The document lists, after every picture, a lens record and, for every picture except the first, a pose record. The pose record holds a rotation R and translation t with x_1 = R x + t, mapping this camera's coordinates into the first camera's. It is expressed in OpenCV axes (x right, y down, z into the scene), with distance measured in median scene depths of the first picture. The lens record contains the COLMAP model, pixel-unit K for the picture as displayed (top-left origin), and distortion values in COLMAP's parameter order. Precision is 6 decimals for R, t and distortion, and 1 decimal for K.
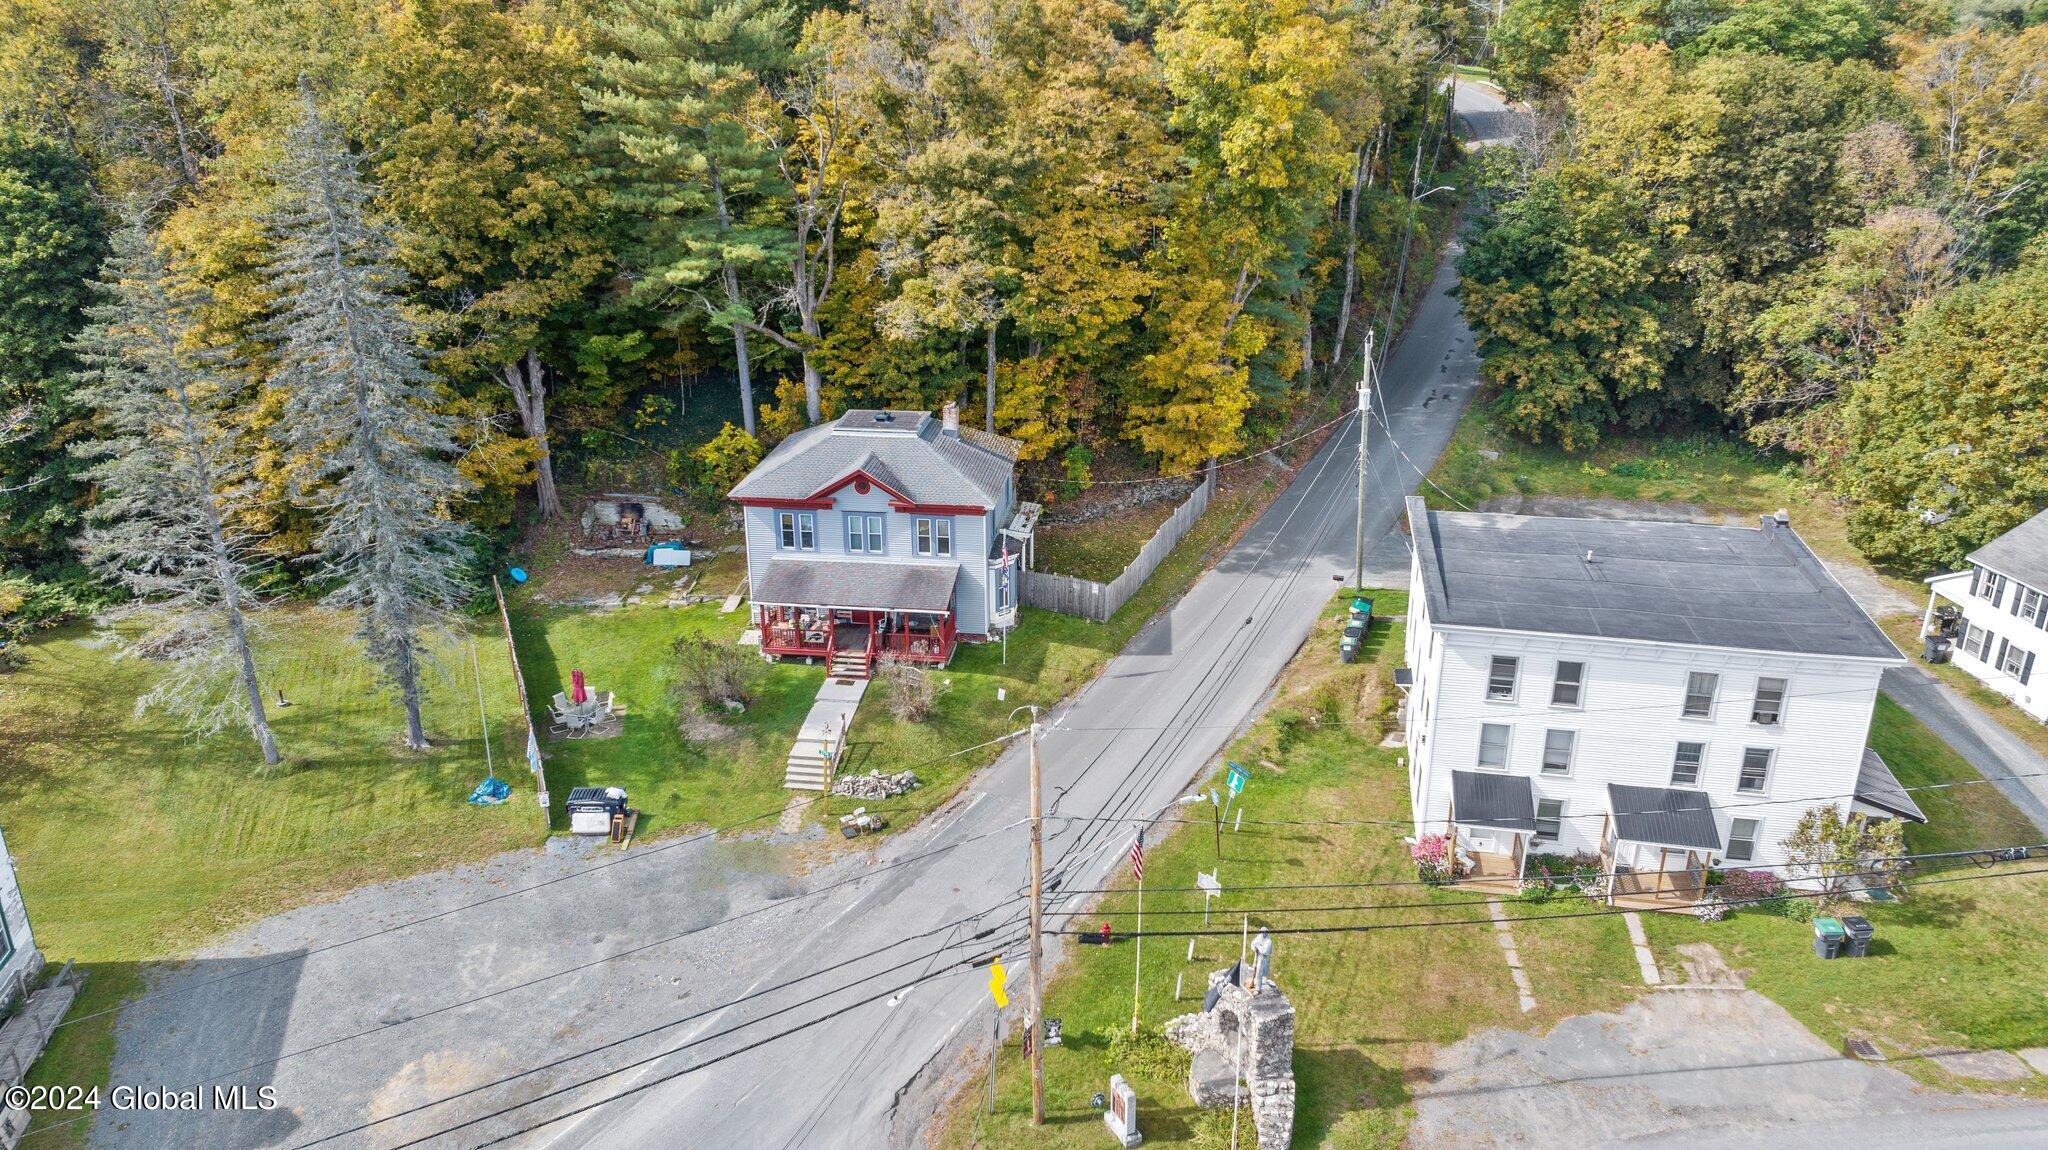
lens RADIAL K [[1442.3, 0, 1035.7], [0, 1442.3, 567.8], [0, 0, 1]] dist [-0.024814, 0.016749]
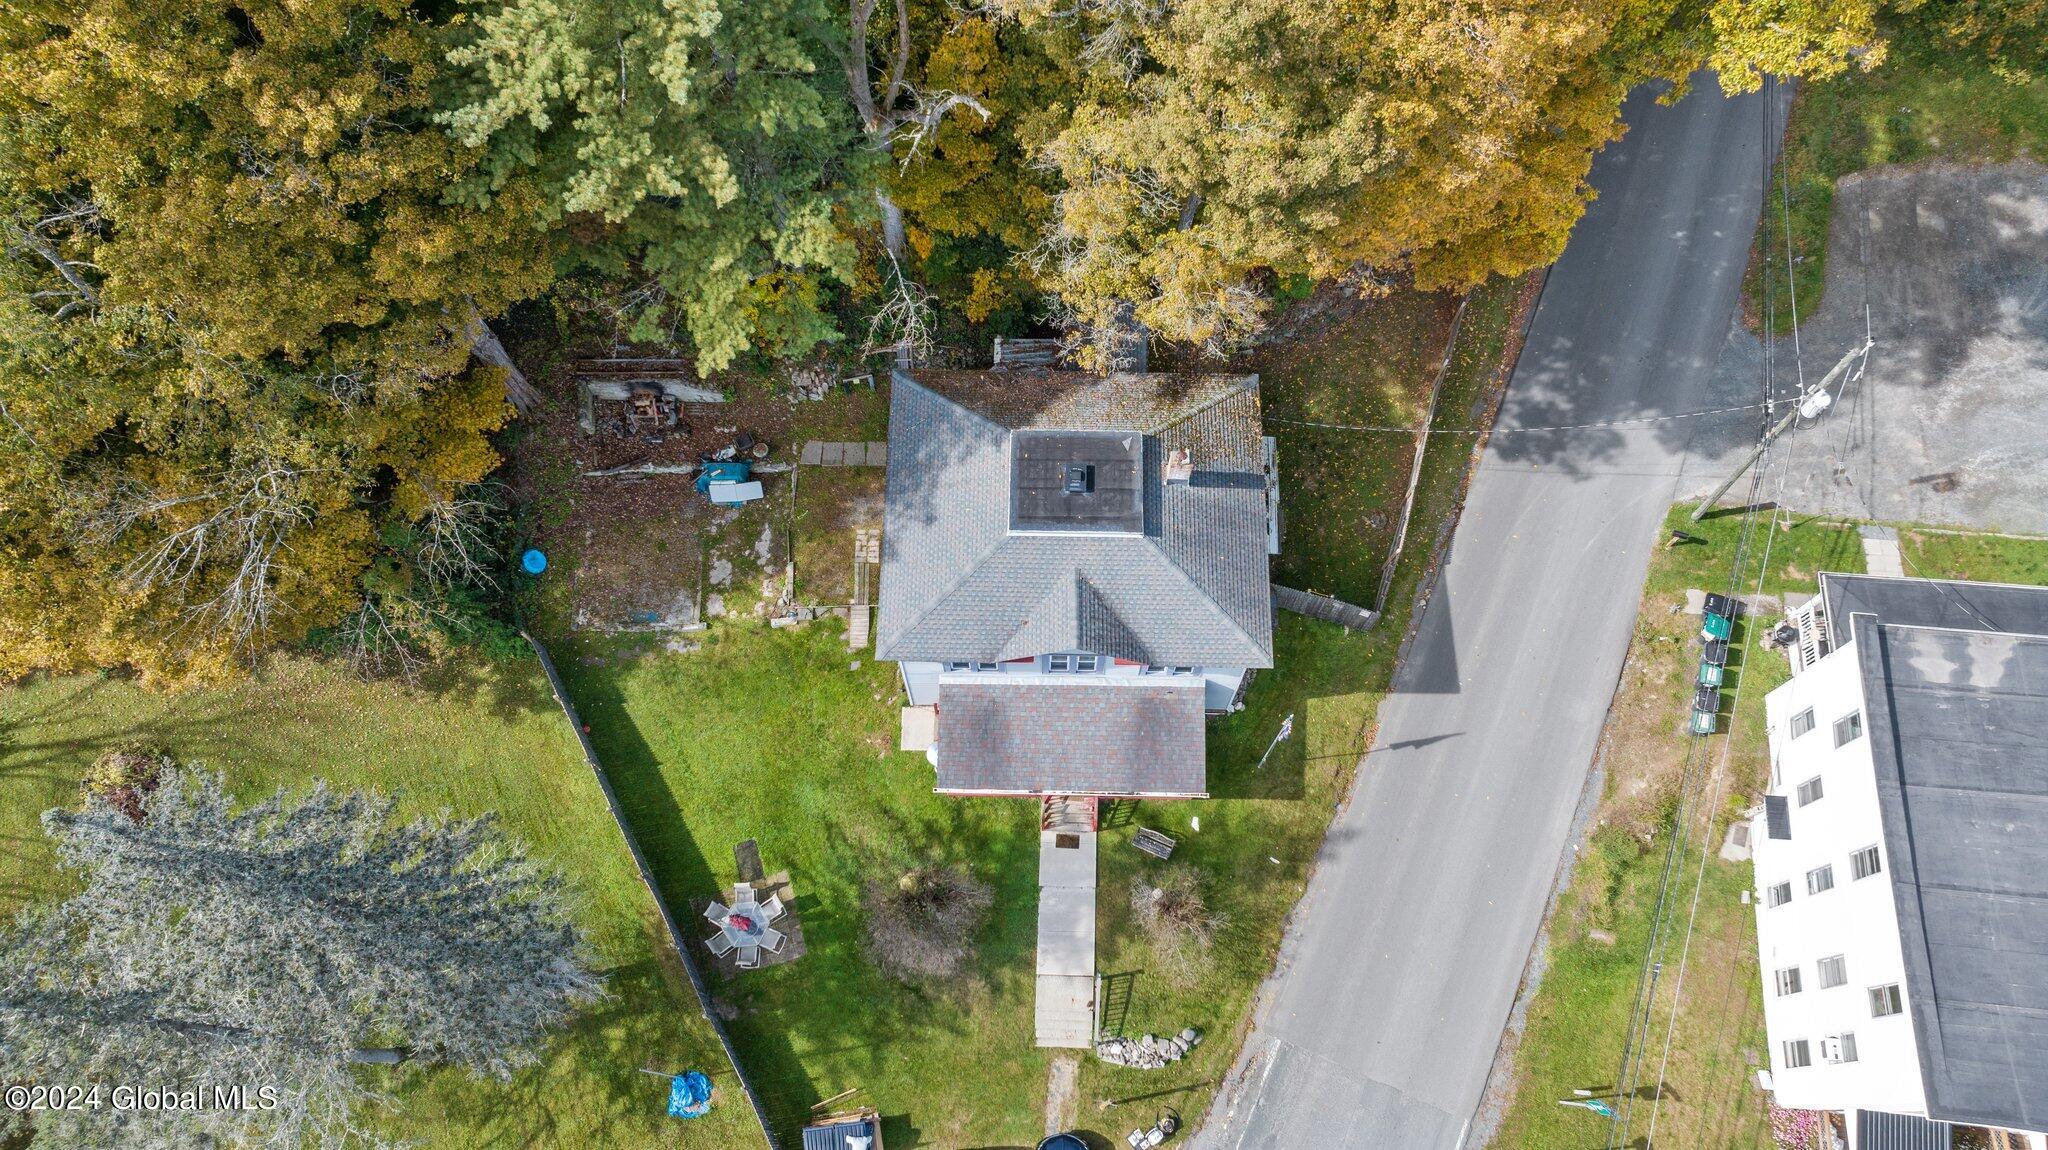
lens RADIAL K [[1441.2, 0, 1034.6], [0, 1441.2, 567.4], [0, 0, 1]] dist [-0.019060, 0.020513]
pose [[0.994835, -0.094146, 0.037940, -0.158371], [0.036732, 0.682366, 0.730087, -0.566316], [-0.094624, -0.724923, 0.682300, 0.550812]]
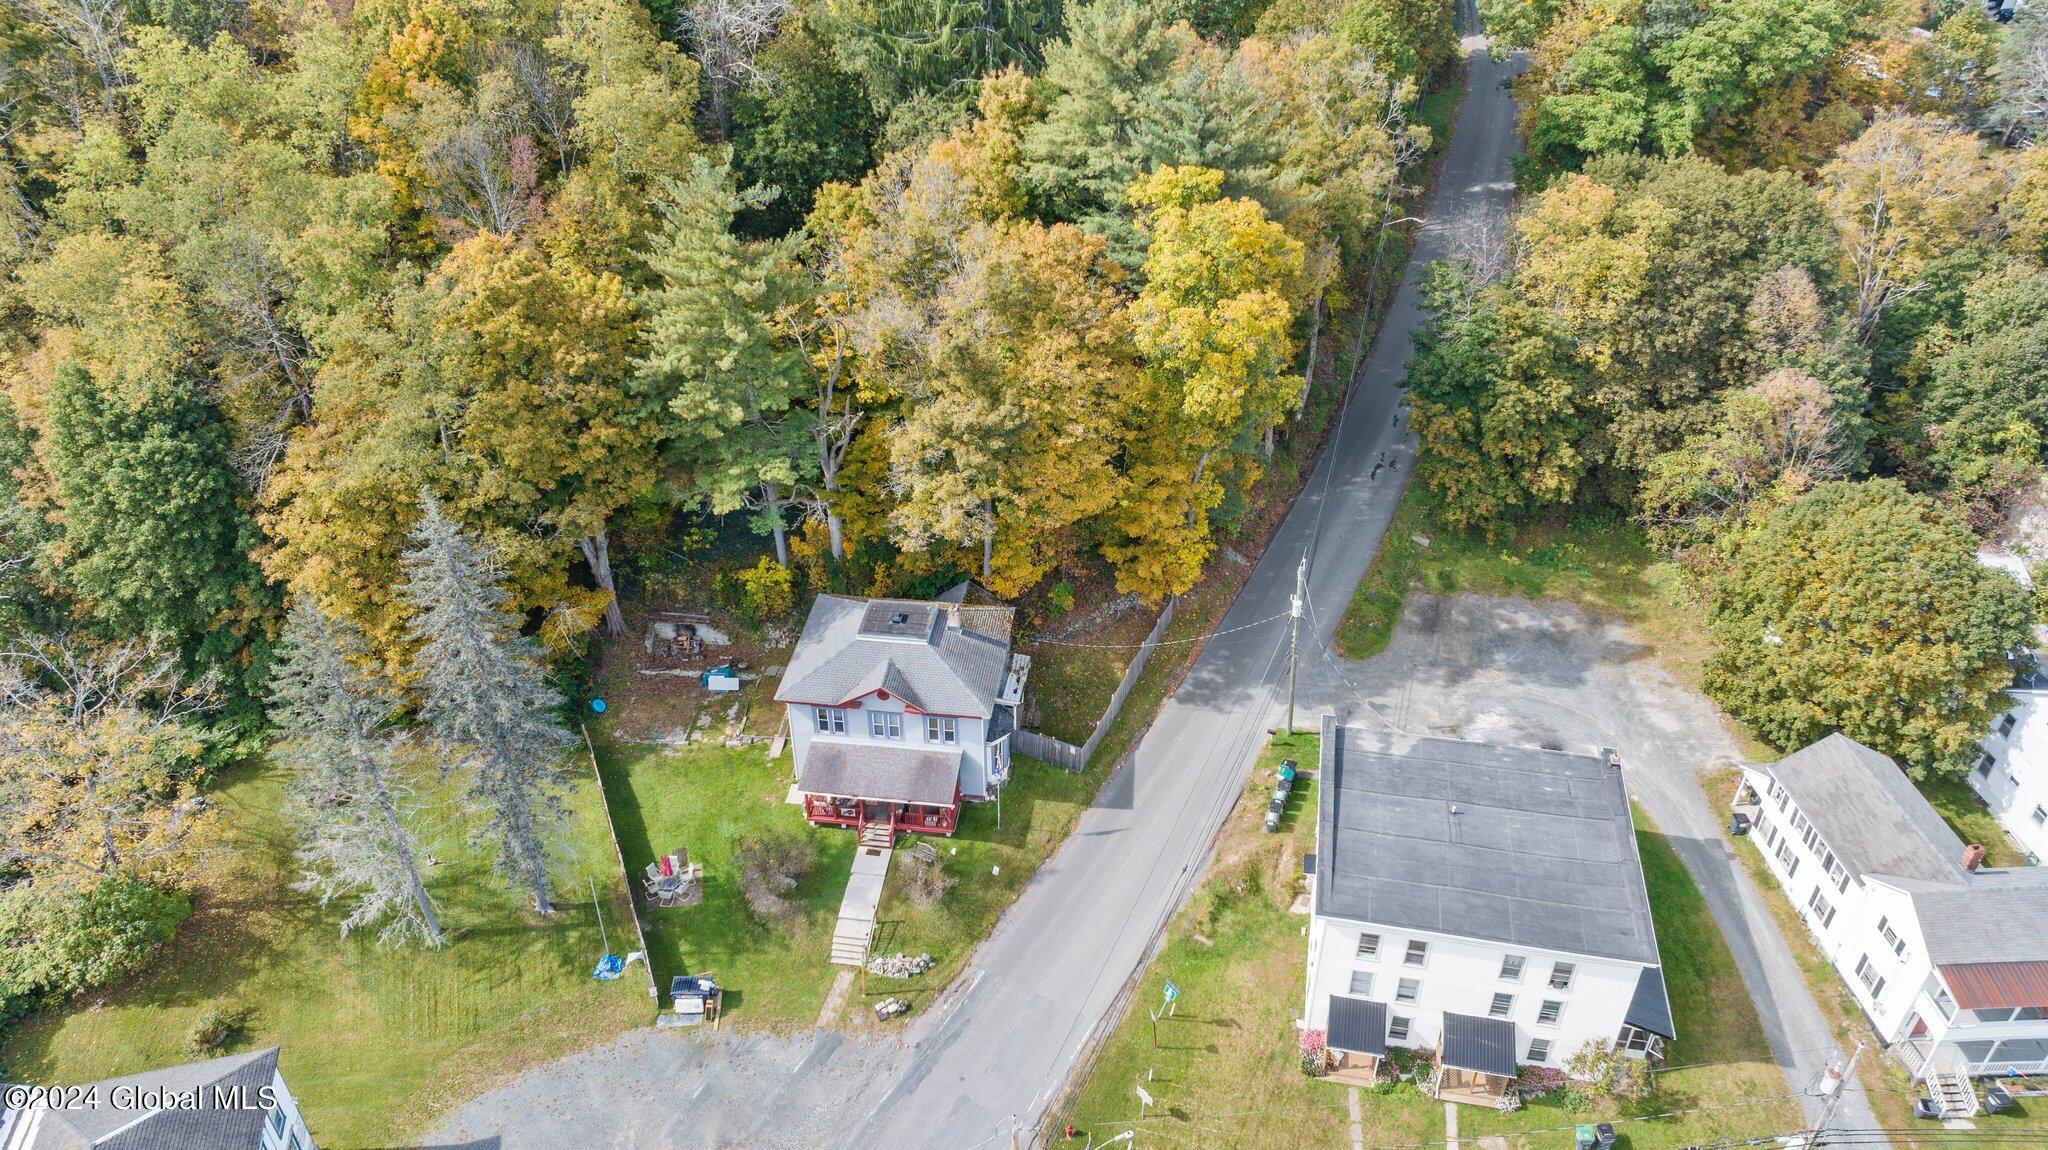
lens RADIAL K [[1438.7, 0, 1037.2], [0, 1438.7, 569.9], [0, 0, 1]] dist [-0.012618, -0.028848]
pose [[0.999992, 0.003559, -0.001924, 0.013105], [-0.003008, 0.972054, 0.234740, -0.440632], [0.002706, -0.234732, 0.972056, -0.167035]]
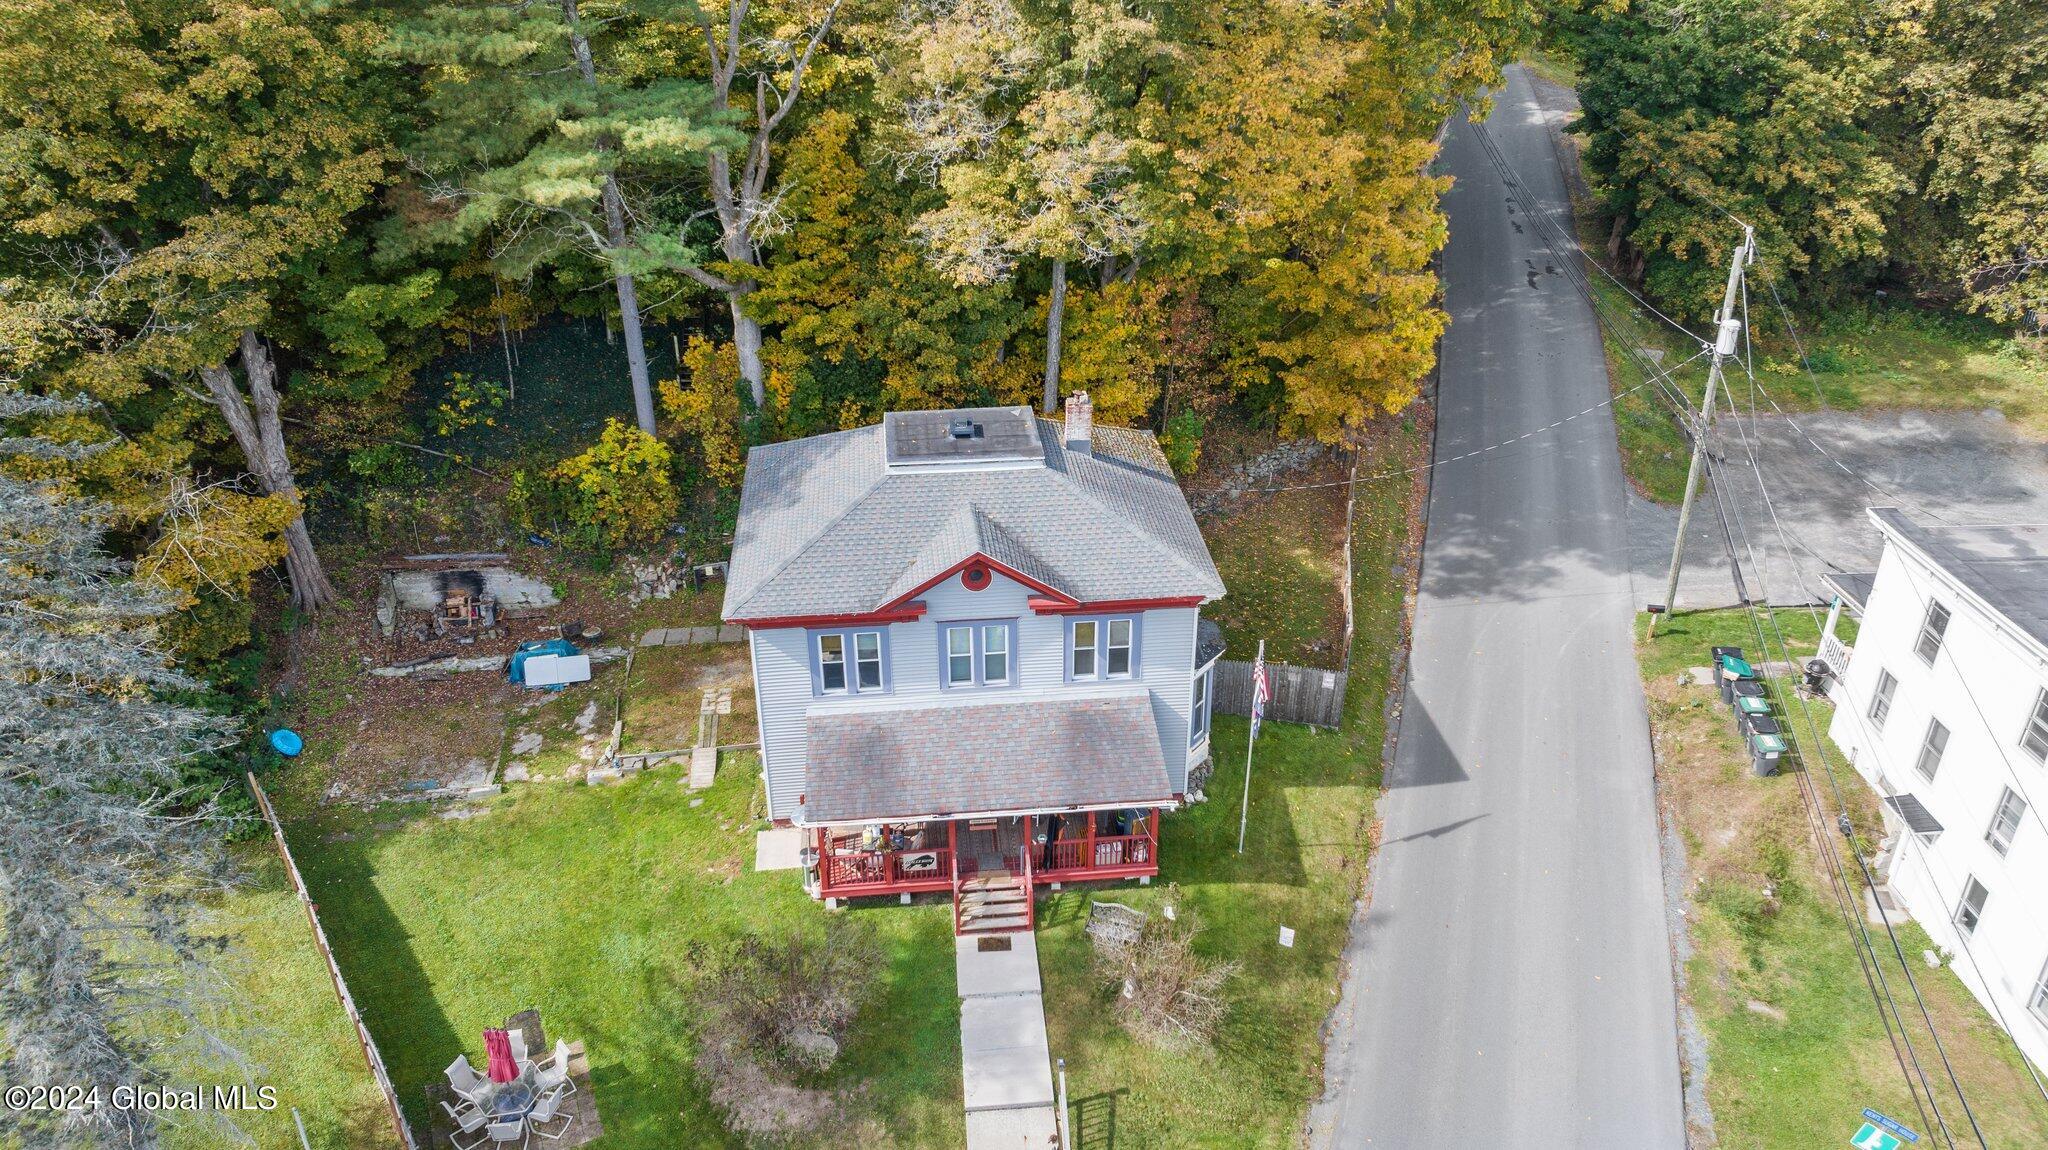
lens RADIAL K [[1441.5, 0, 1030.7], [0, 1441.5, 566.6], [0, 0, 1]] dist [-0.027072, 0.022630]
pose [[0.975393, -0.104093, 0.194352, -0.201019], [0.078605, 0.987783, 0.134556, -0.128873], [-0.205984, -0.115968, 0.971659, 0.459625]]
